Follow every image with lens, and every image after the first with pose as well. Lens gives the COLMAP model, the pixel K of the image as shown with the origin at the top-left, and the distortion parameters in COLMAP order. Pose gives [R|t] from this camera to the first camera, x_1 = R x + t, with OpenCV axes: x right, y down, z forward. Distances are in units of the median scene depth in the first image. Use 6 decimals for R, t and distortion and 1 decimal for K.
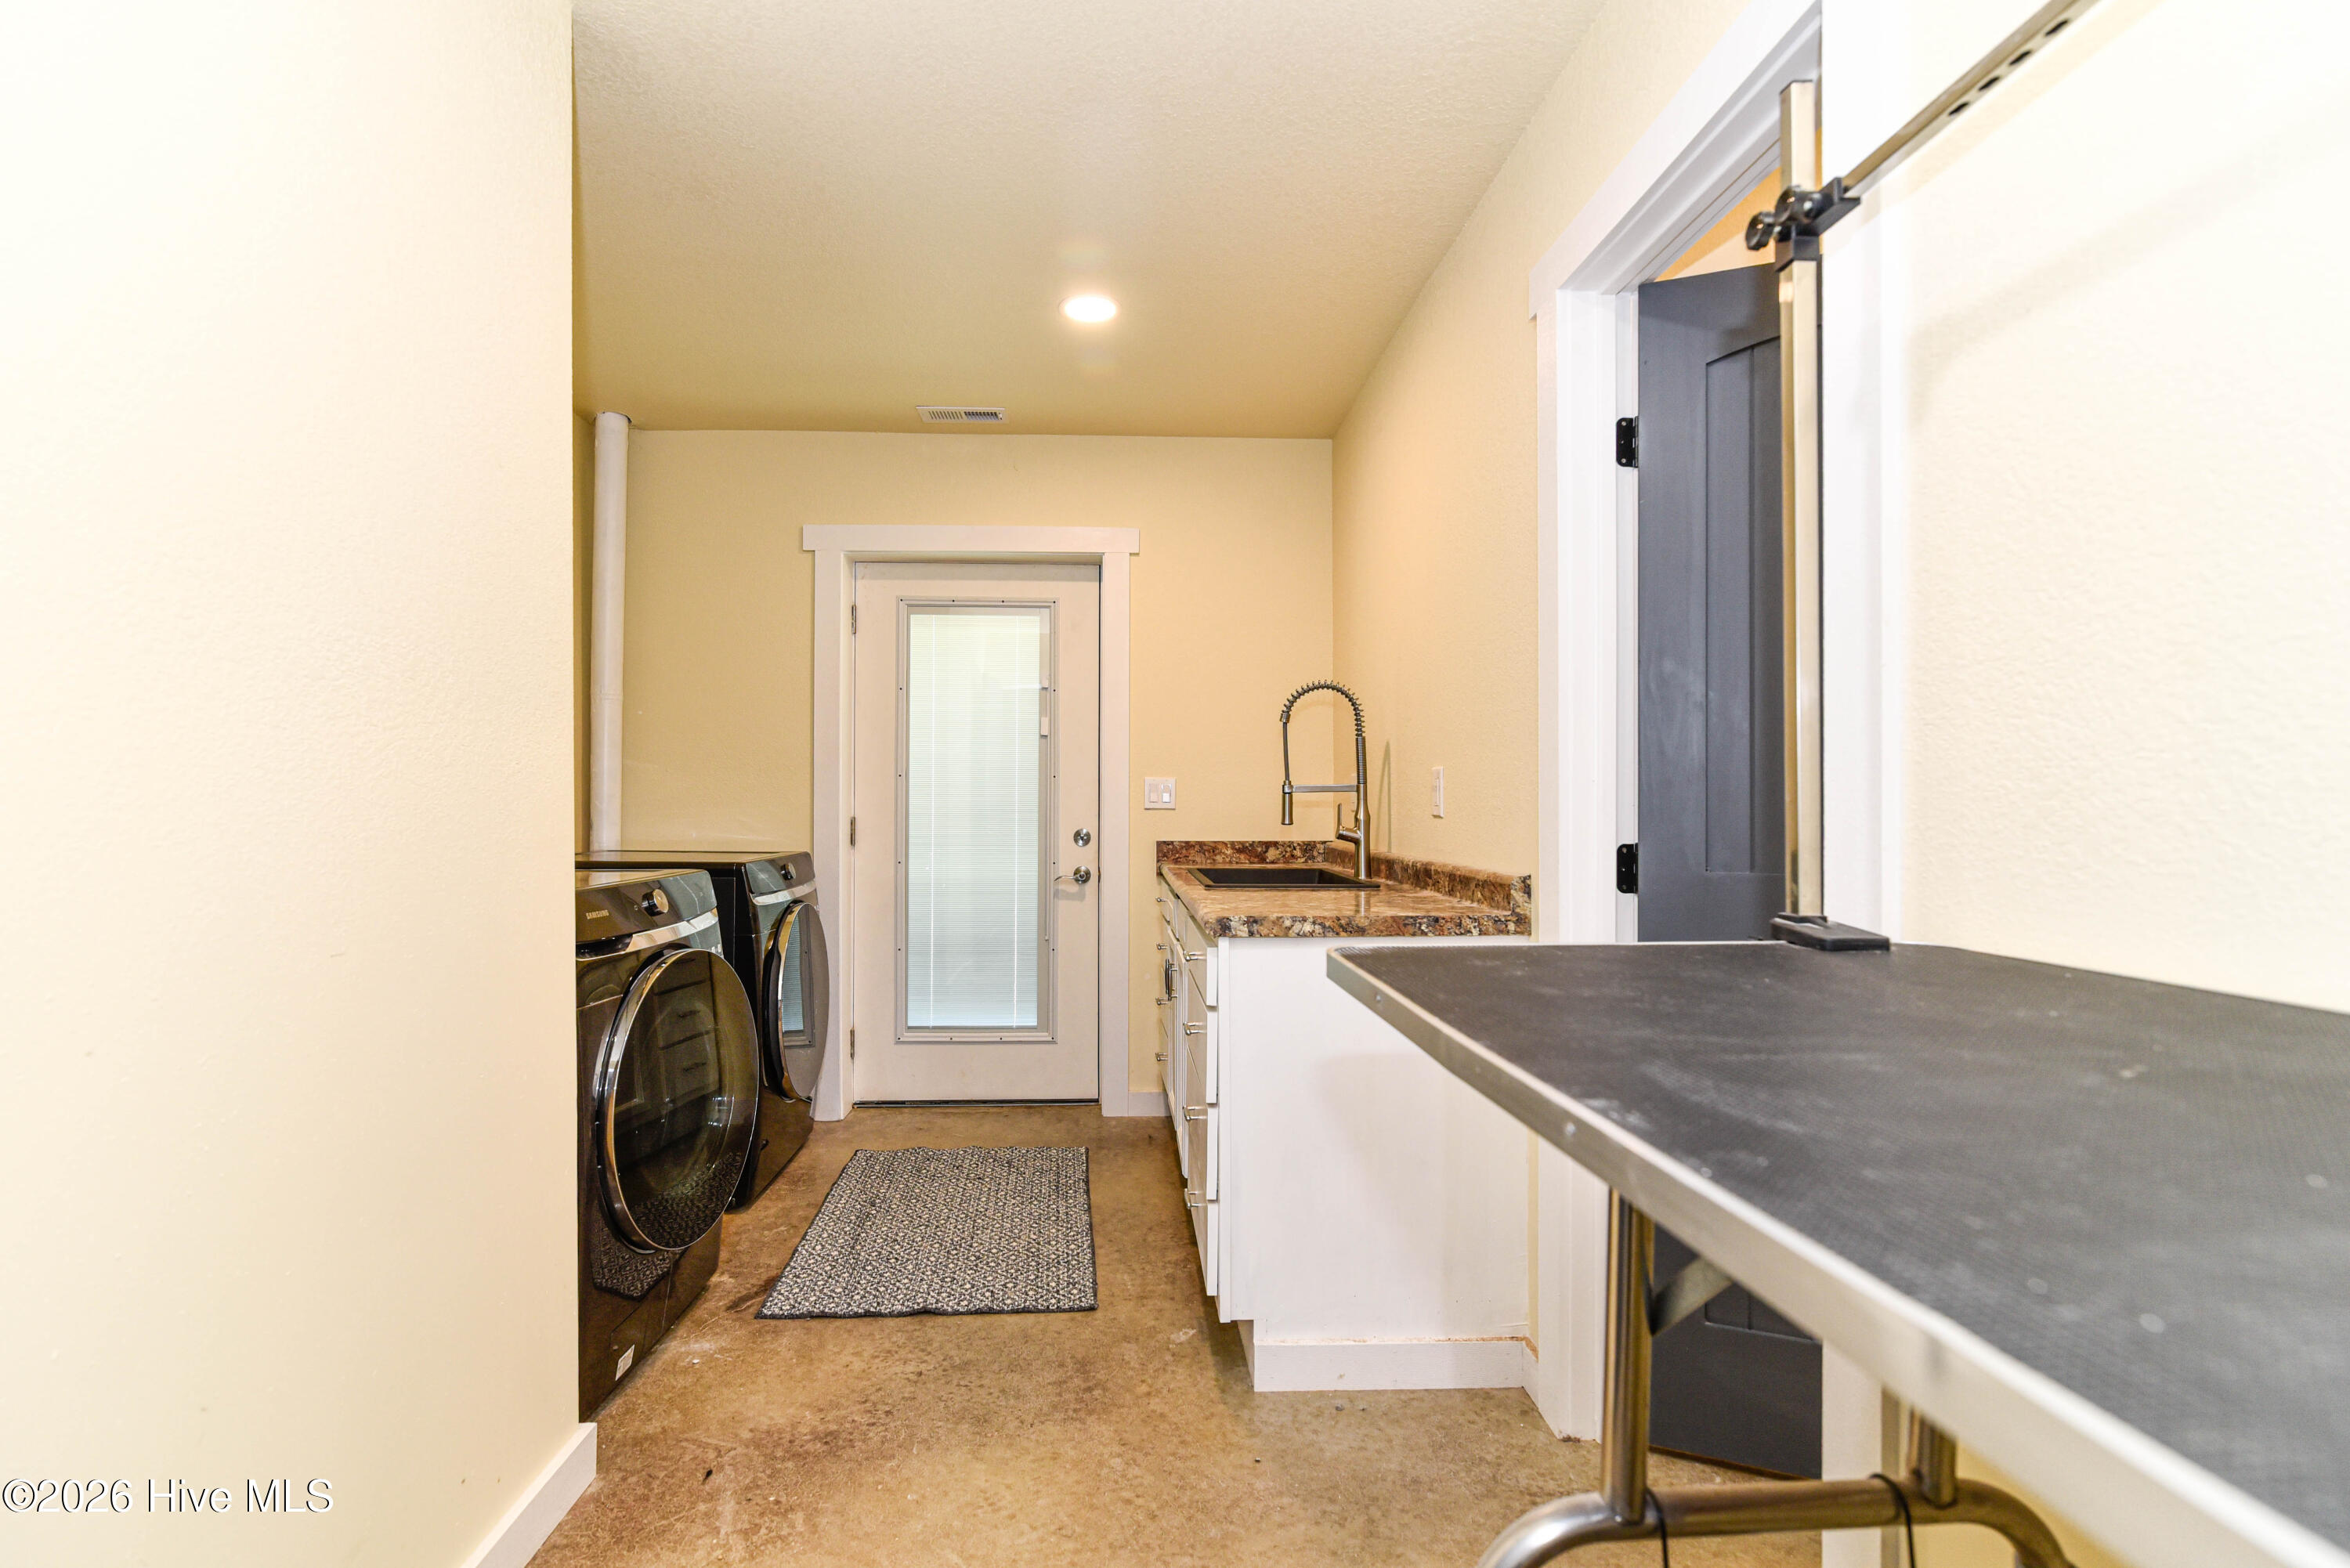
lens RADIAL K [[1078.2, 0, 1168.1], [0, 1078.2, 802.1], [0, 0, 1]] dist [-0.004996, 0.001751]
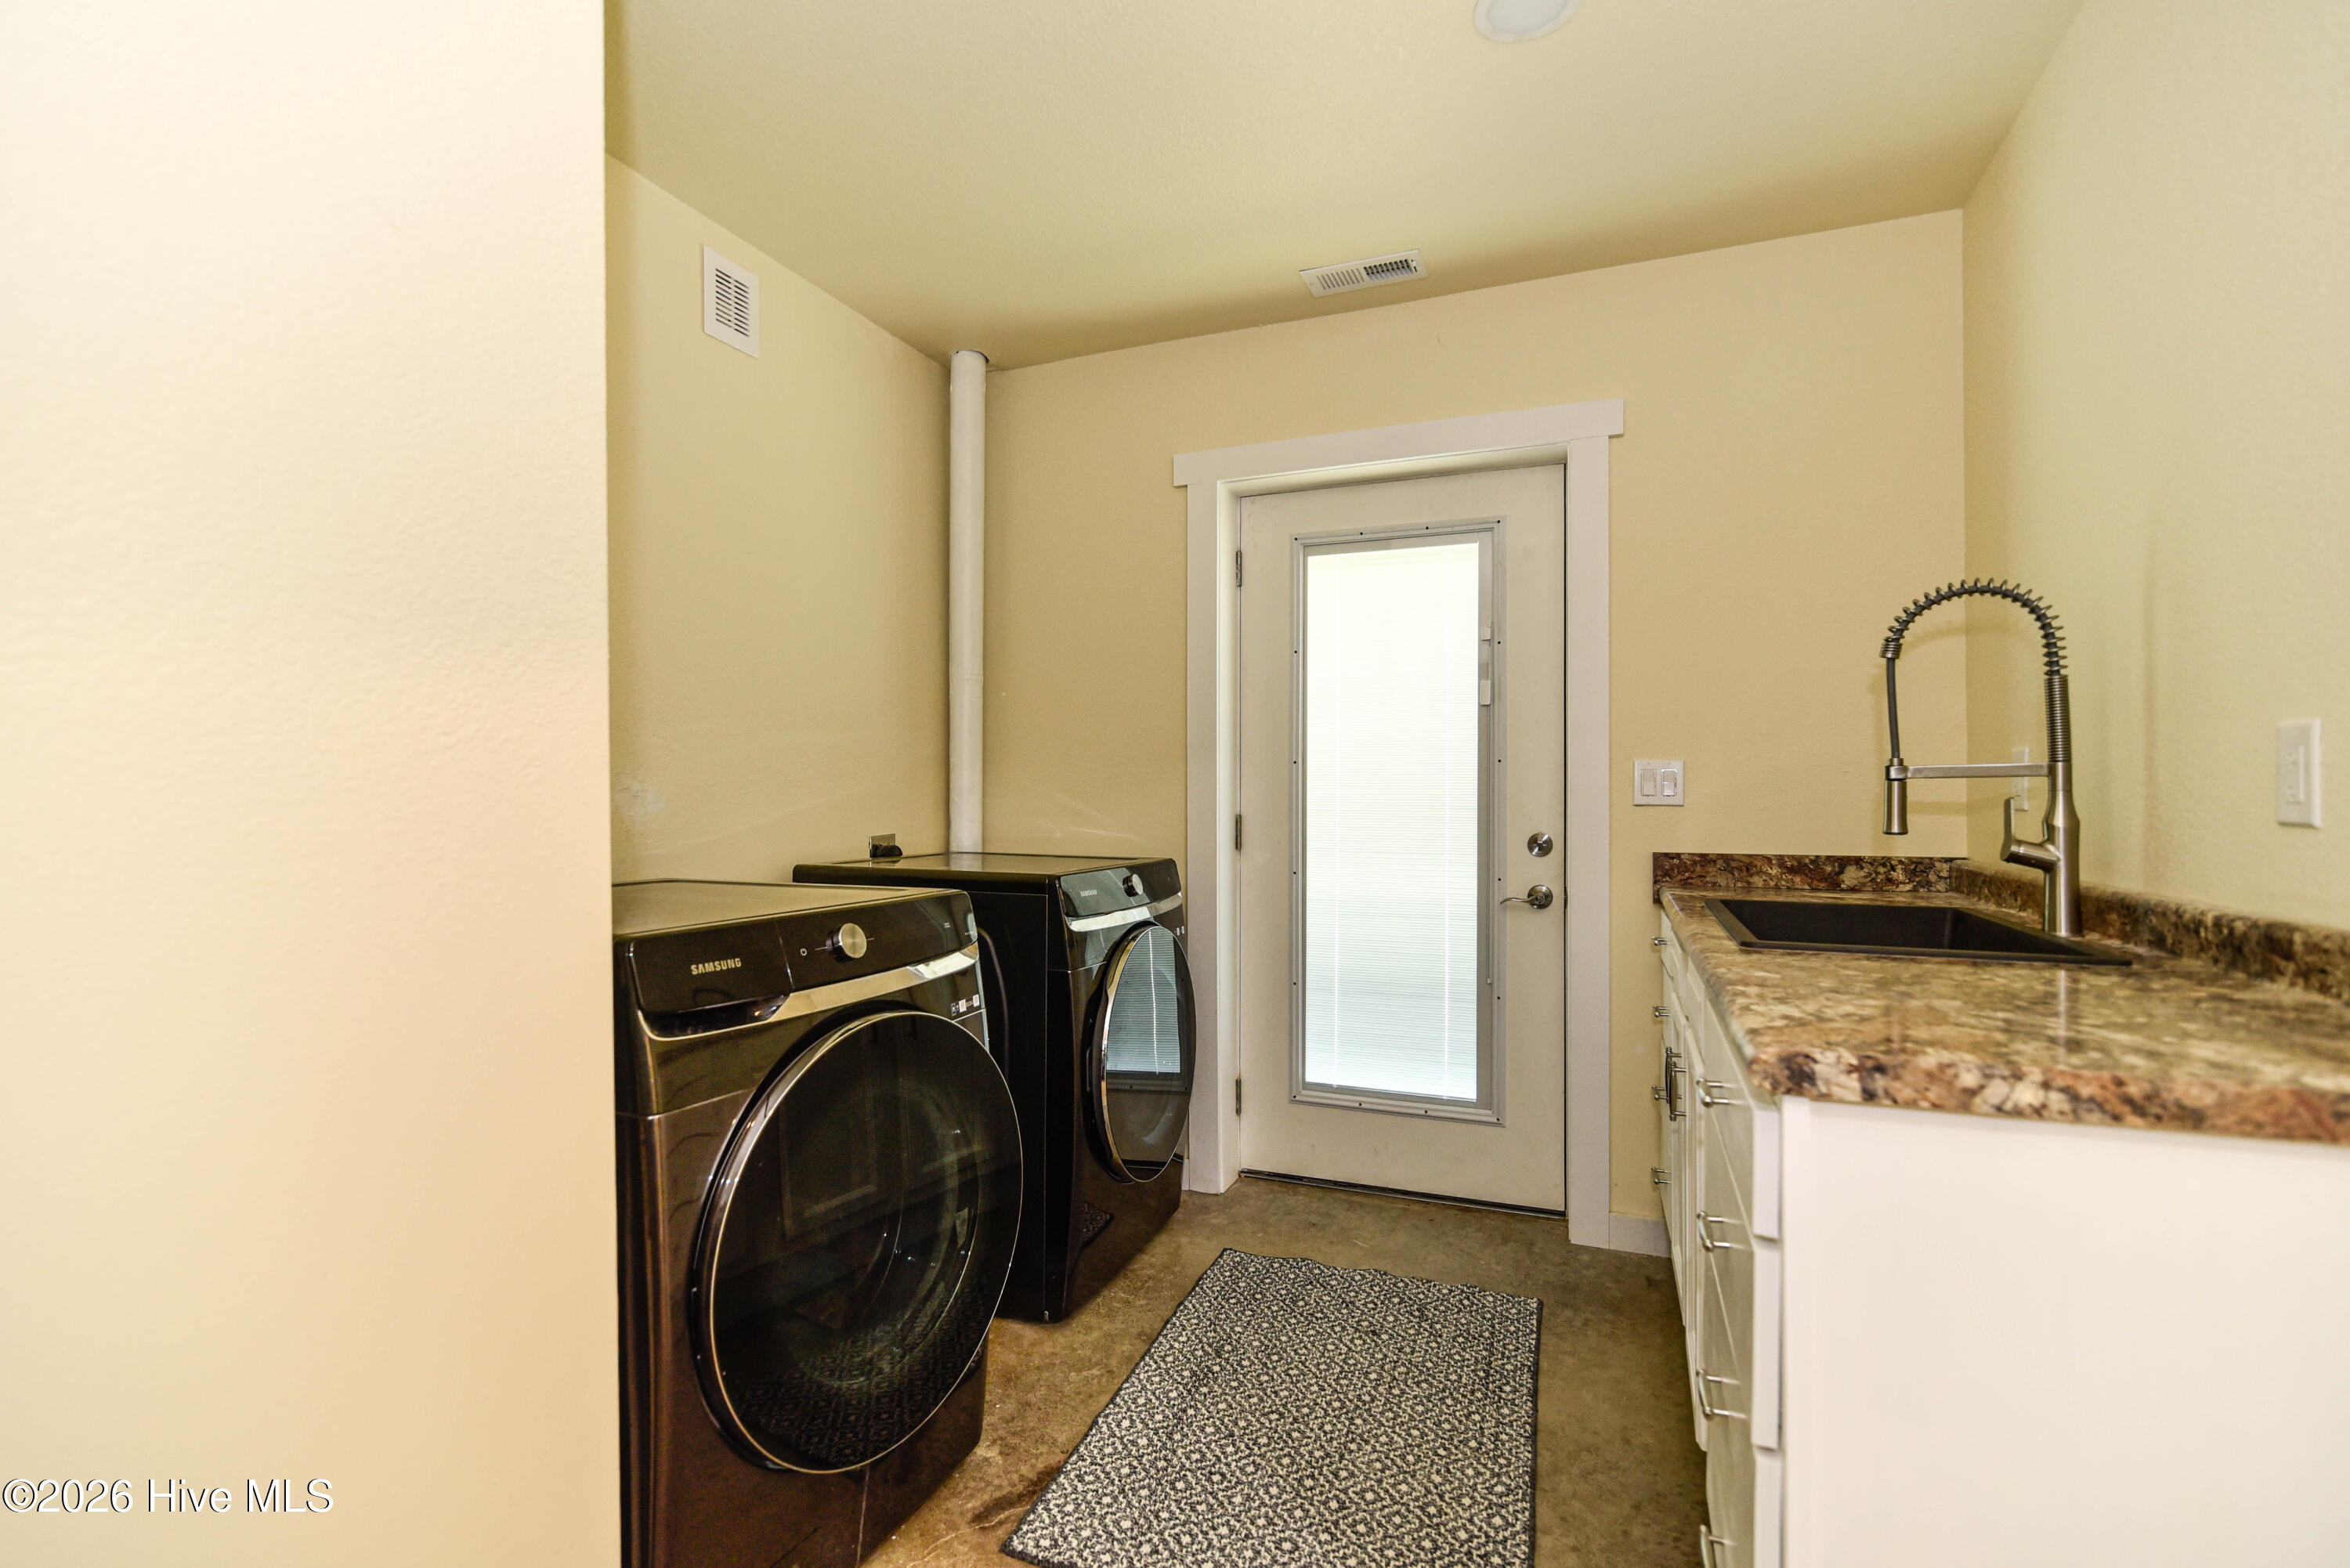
lens RADIAL K [[1078.2, 0, 1163.9], [0, 1078.2, 789.5], [0, 0, 1]] dist [-0.004996, 0.001751]
pose [[0.902531, -0.003612, -0.430609, 0.004126], [0.001191, 0.999982, -0.005892, -0.000133], [0.430623, 0.004805, 0.902519, 0.281147]]
